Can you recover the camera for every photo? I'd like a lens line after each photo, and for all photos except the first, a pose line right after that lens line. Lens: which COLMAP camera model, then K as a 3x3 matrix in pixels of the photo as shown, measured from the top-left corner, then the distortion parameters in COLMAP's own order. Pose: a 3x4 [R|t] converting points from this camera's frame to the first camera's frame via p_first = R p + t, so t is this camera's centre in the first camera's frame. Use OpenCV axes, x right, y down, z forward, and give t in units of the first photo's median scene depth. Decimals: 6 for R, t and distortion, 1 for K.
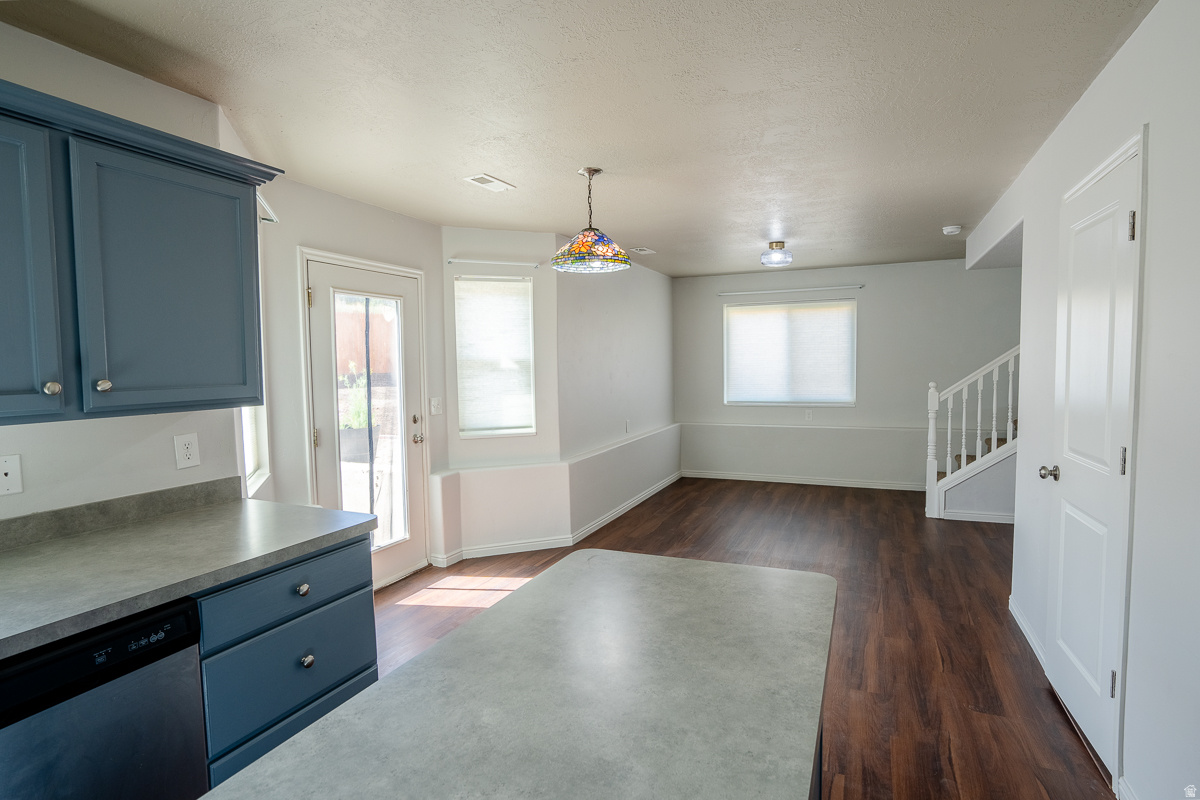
lens RADIAL K [[601.8, 0, 600.0], [0, 601.8, 400.0], [0, 0, 1]] dist [-0.052013, 0.024983]
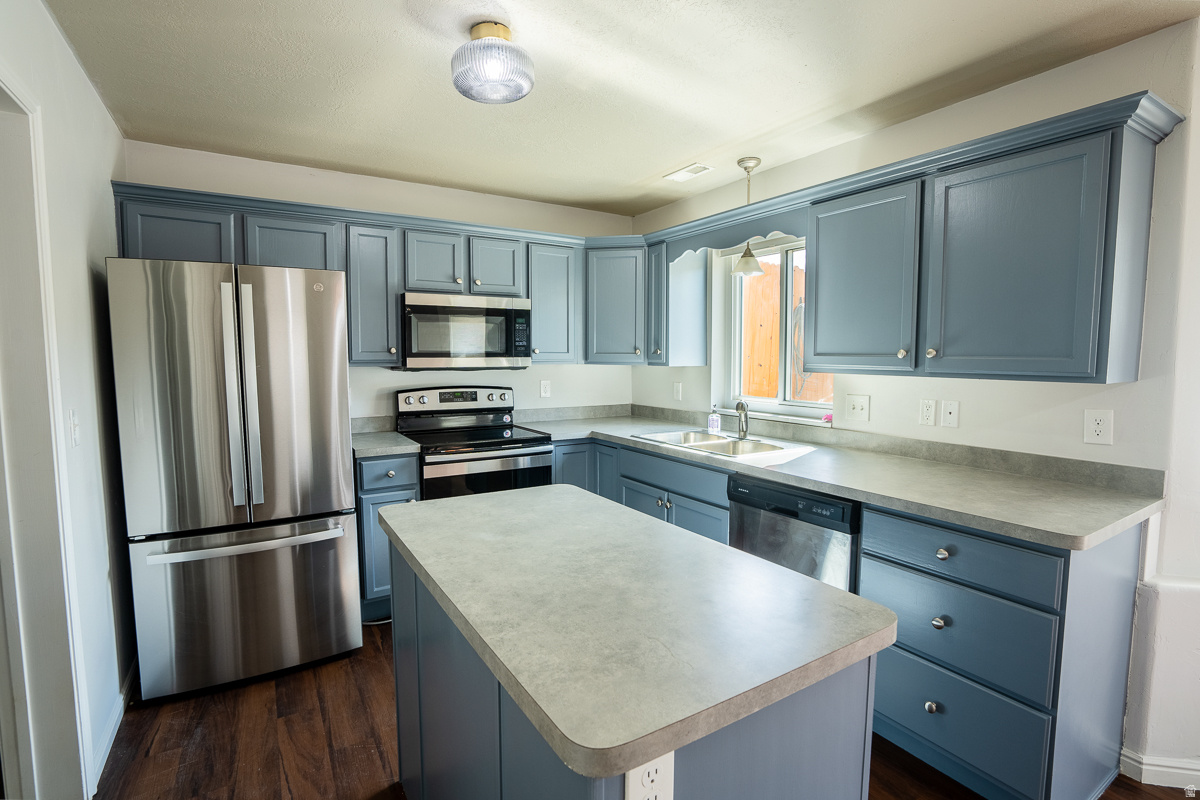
lens RADIAL K [[554.4, 0, 594.3], [0, 554.4, 400.2], [0, 0, 1]] dist [-0.062680, 0.023516]
pose [[-0.560176, 0.083354, -0.824169, 0.286181], [-0.044361, 0.990478, 0.130326, -0.020227], [0.827185, 0.109567, -0.551145, 0.473309]]
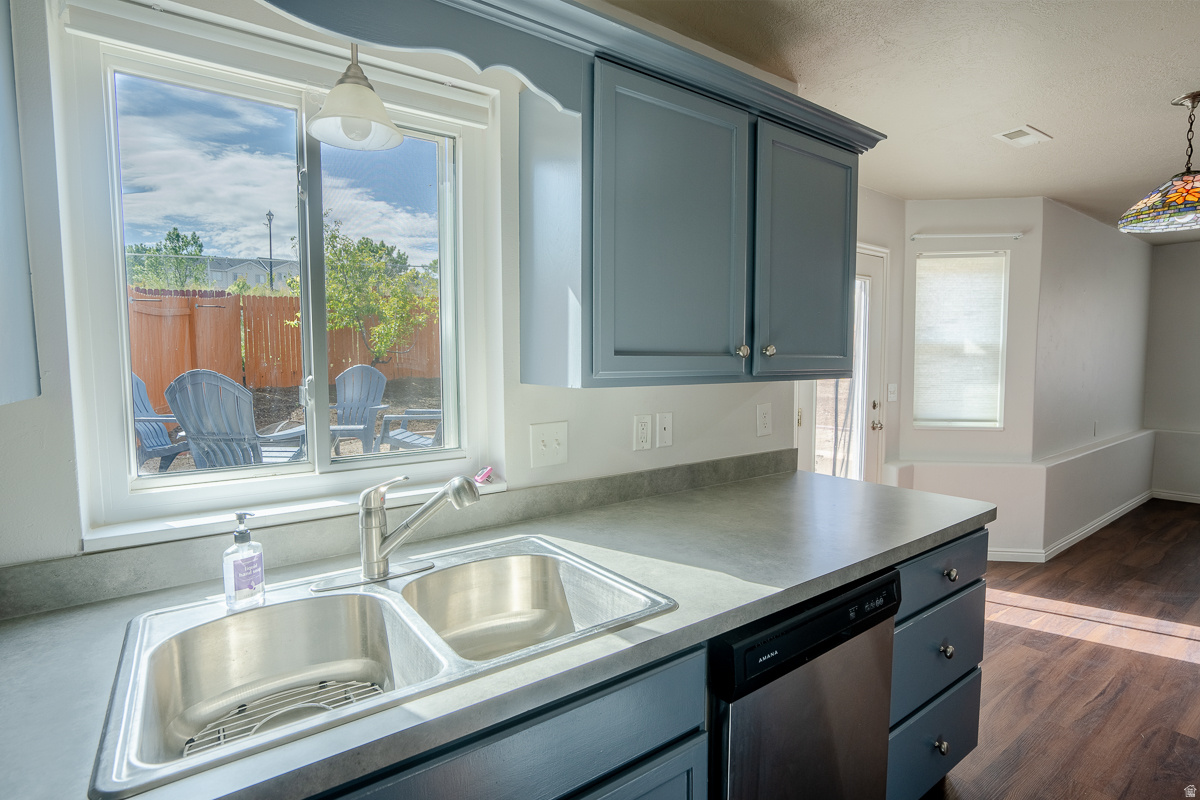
lens RADIAL K [[587.2, 0, 602.6], [0, 587.2, 402.5], [0, 0, 1]] dist [-0.049231, 0.021879]
pose [[0.868061, 0.049898, -0.493944, -0.261071], [-0.041220, 0.998745, 0.028452, 0.022668], [0.494744, -0.004338, 0.869028, -0.027607]]
